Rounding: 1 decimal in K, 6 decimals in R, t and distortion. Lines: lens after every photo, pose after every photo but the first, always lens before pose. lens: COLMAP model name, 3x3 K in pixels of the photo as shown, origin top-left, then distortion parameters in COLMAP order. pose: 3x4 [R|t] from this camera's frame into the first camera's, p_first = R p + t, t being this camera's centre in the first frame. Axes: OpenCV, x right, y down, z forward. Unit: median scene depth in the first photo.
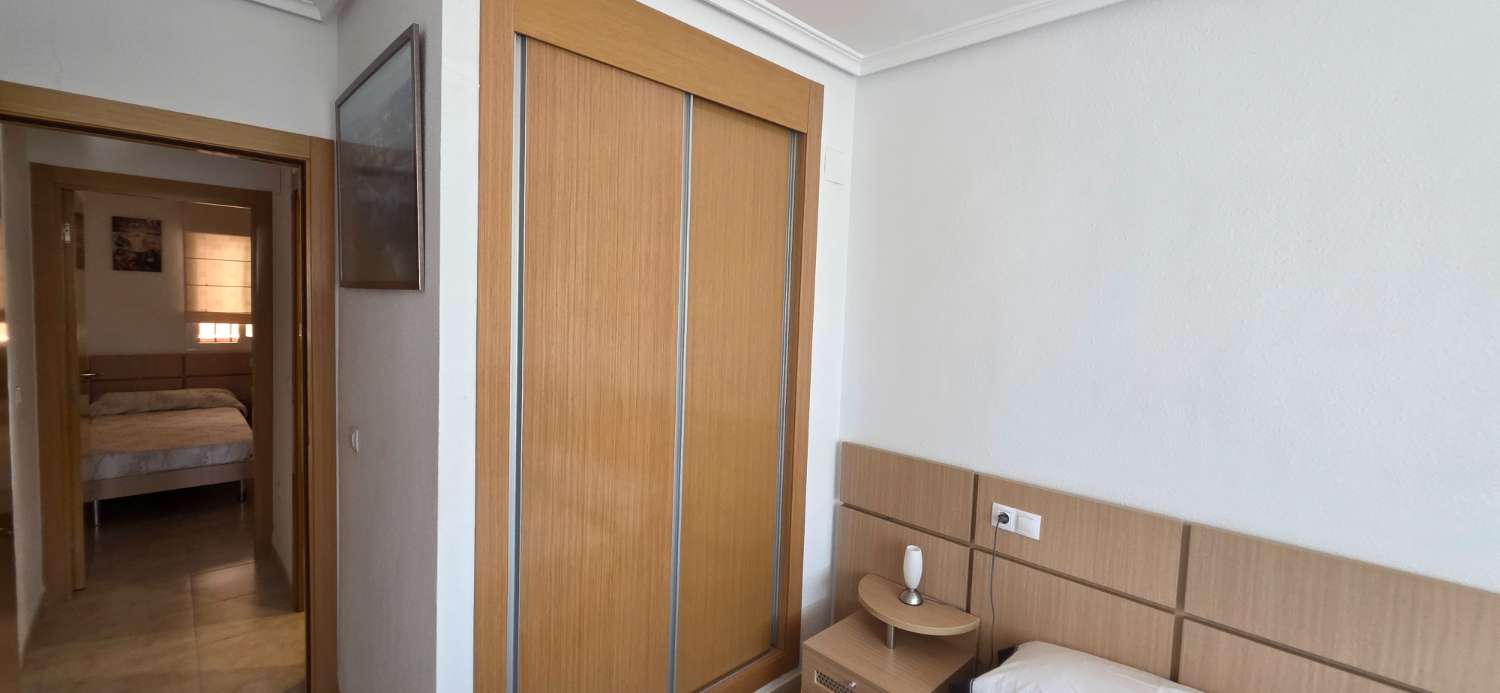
lens RADIAL K [[603.3, 0, 747.9], [0, 603.3, 345.1], [0, 0, 1]] dist [0.001351, -0.000479]
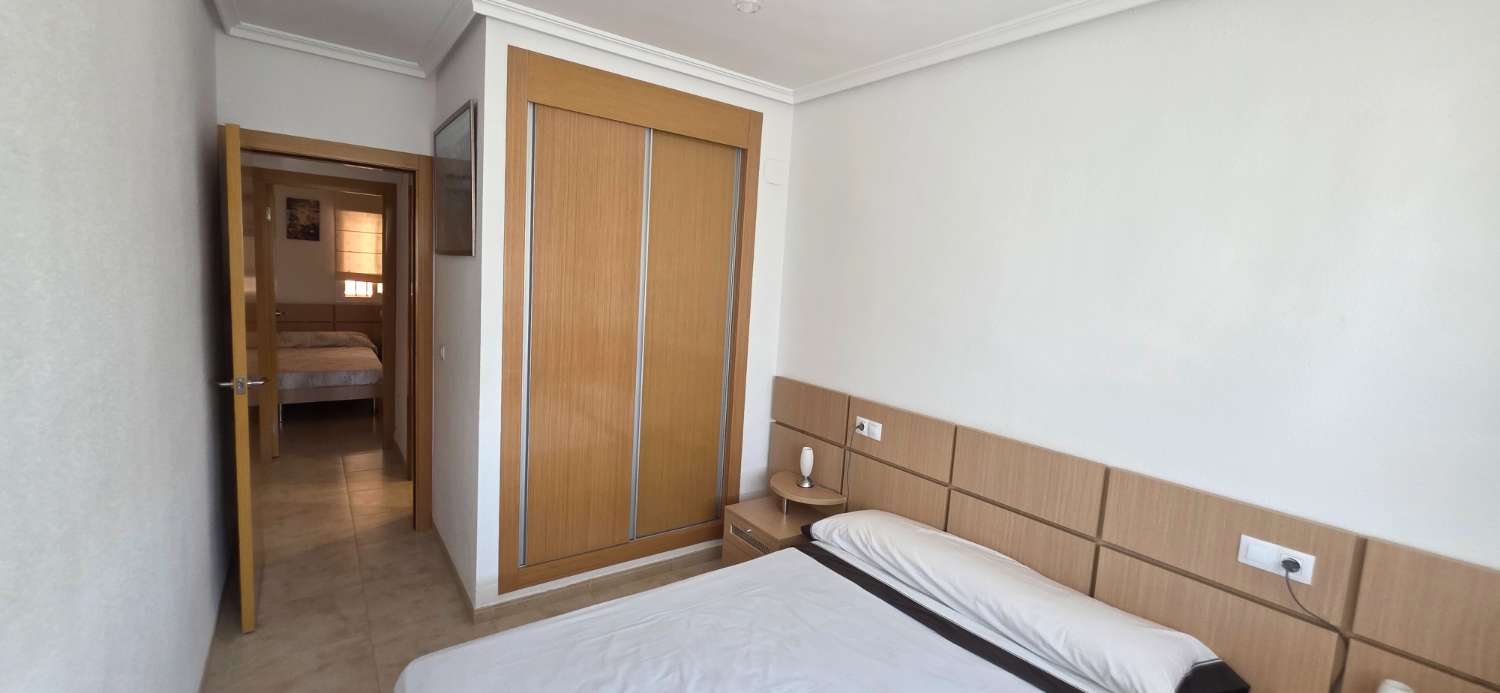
lens RADIAL K [[603.3, 0, 751.1], [0, 603.3, 345.9], [0, 0, 1]] dist [0.001351, -0.000479]
pose [[0.989879, 0.040039, -0.136146, 0.281188], [-0.034519, 0.998493, 0.042664, 0.036478], [0.137649, -0.037533, 0.989770, -0.347342]]
